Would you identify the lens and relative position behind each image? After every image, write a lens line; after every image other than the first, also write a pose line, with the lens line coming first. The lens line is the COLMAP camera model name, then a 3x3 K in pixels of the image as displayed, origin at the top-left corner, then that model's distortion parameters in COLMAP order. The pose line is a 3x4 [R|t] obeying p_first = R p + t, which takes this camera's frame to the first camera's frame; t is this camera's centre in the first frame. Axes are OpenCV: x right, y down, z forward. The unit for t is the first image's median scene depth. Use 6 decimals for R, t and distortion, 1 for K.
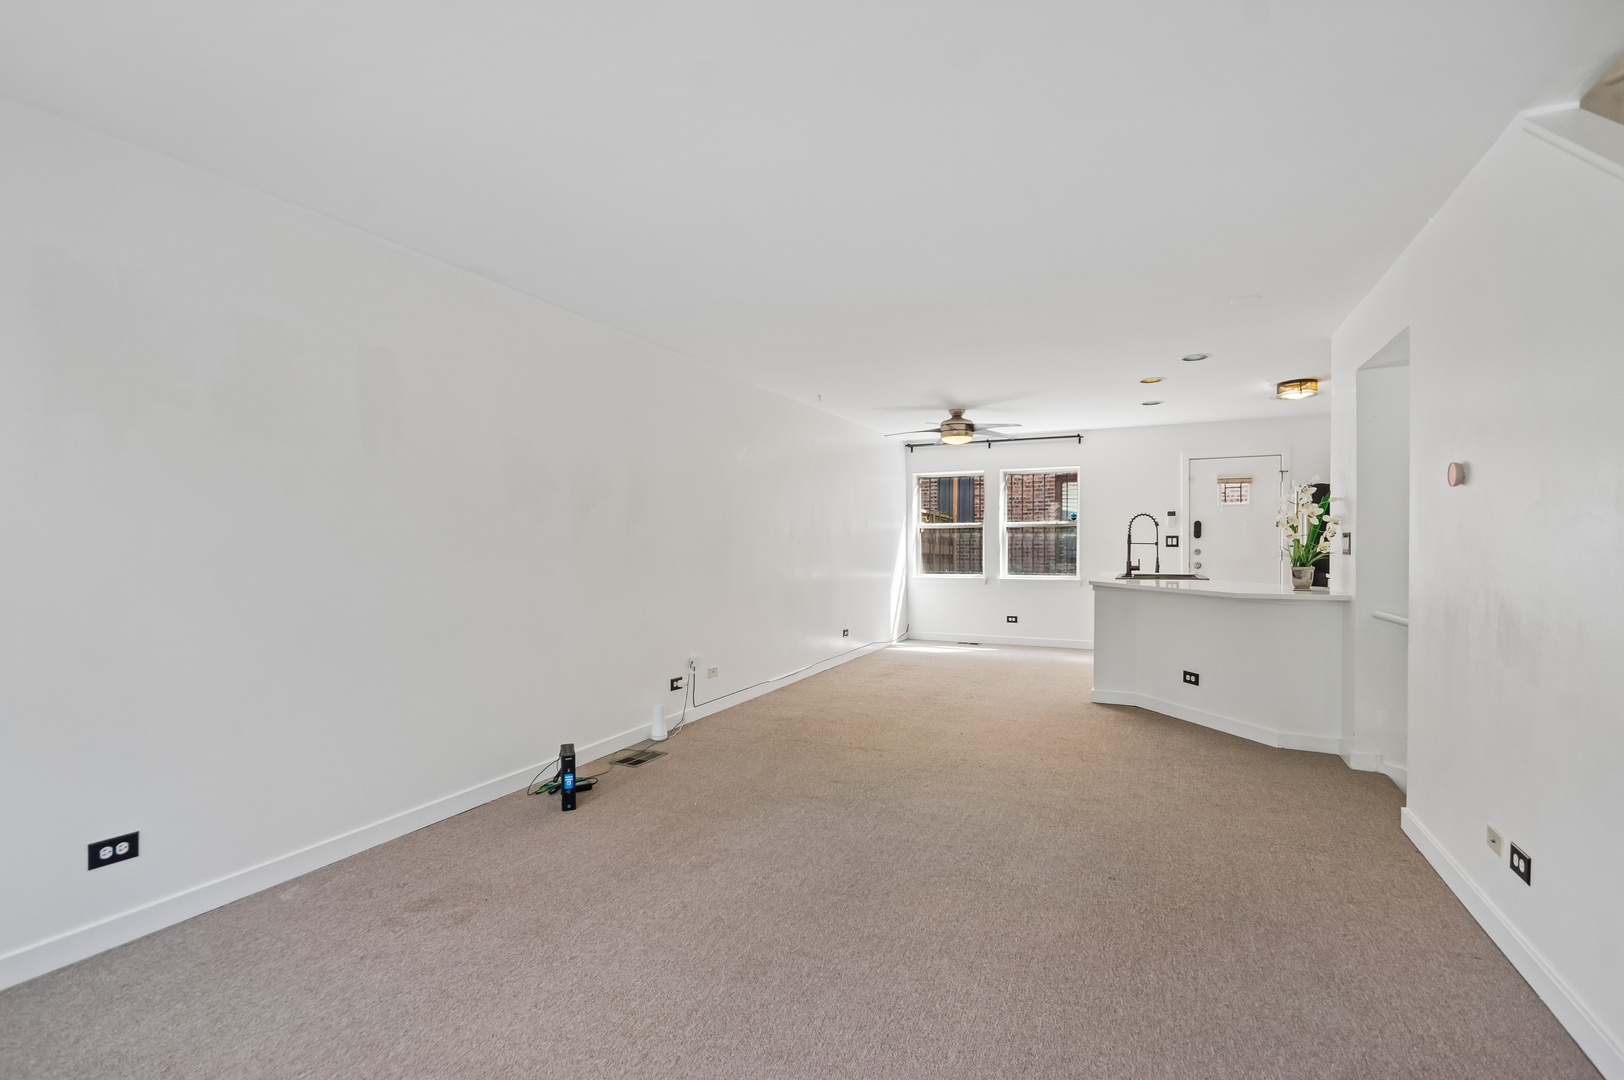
lens RADIAL K [[740.3, 0, 812.0], [0, 740.3, 540.0], [0, 0, 1]] dist [0.016901, -0.000141]
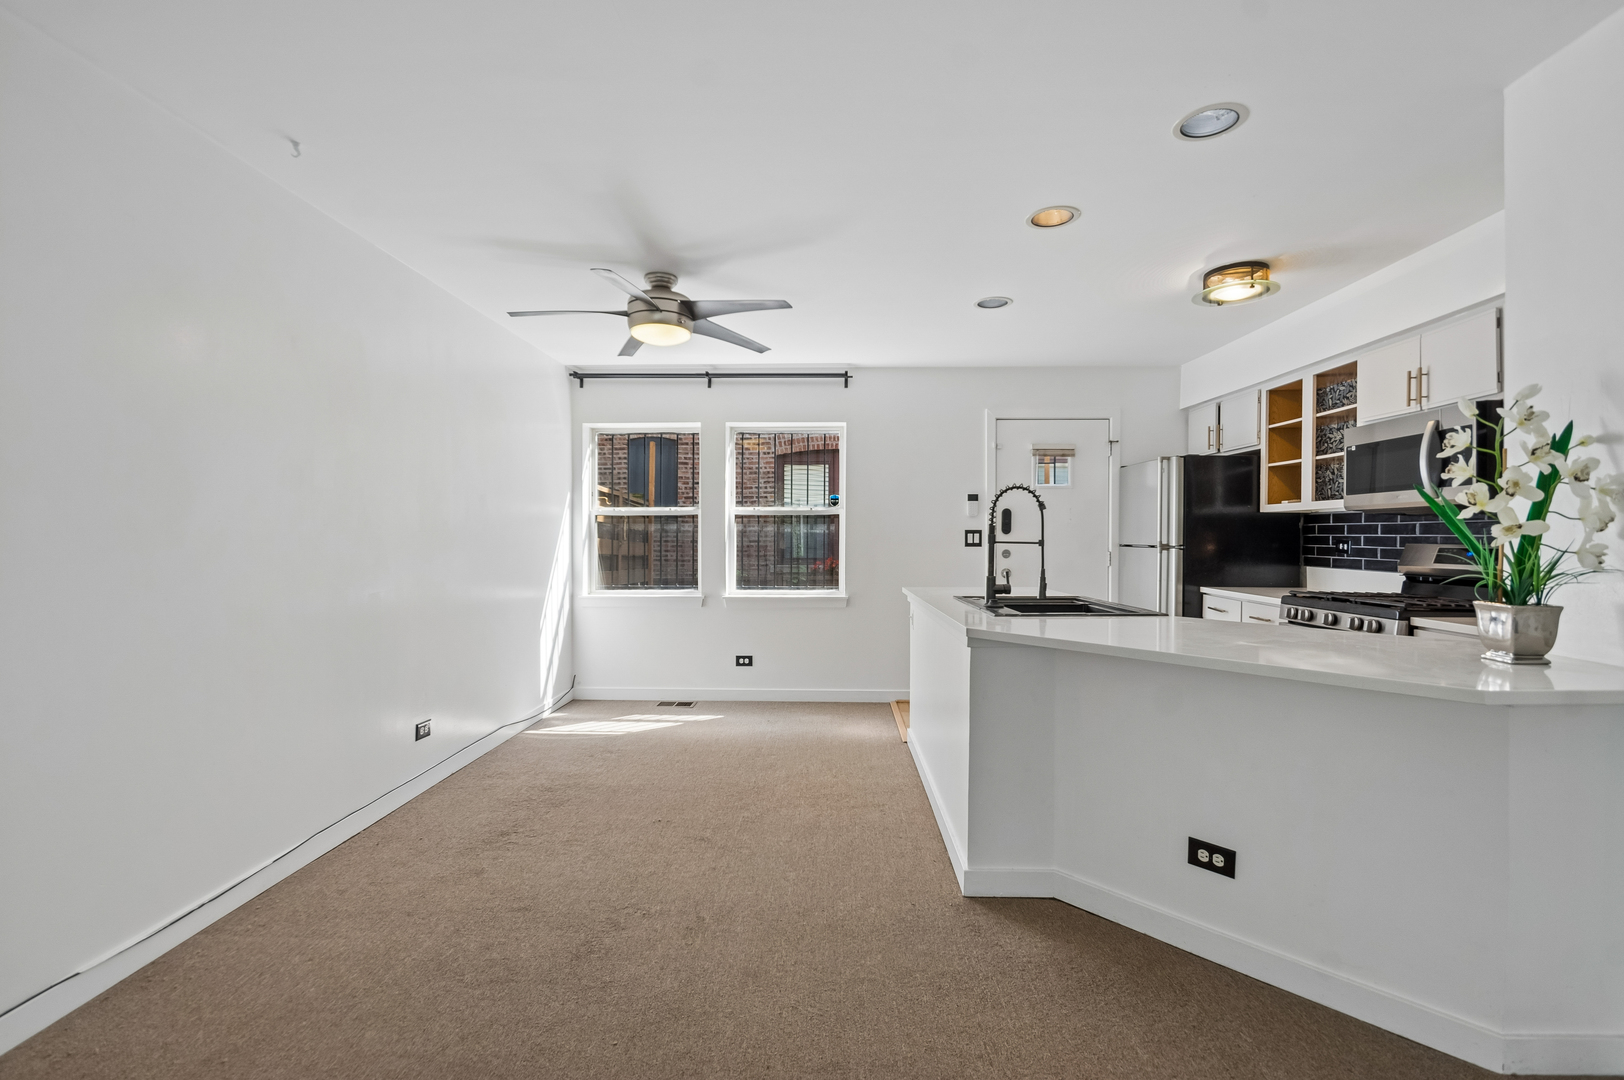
lens RADIAL K [[740.3, 0, 812.0], [0, 740.3, 540.0], [0, 0, 1]] dist [0.016901, -0.000141]
pose [[0.917145, 0.003388, 0.398540, 0.069924], [-0.005810, 0.999971, 0.004869, 0.000822], [-0.398512, -0.006781, 0.917138, 0.389514]]
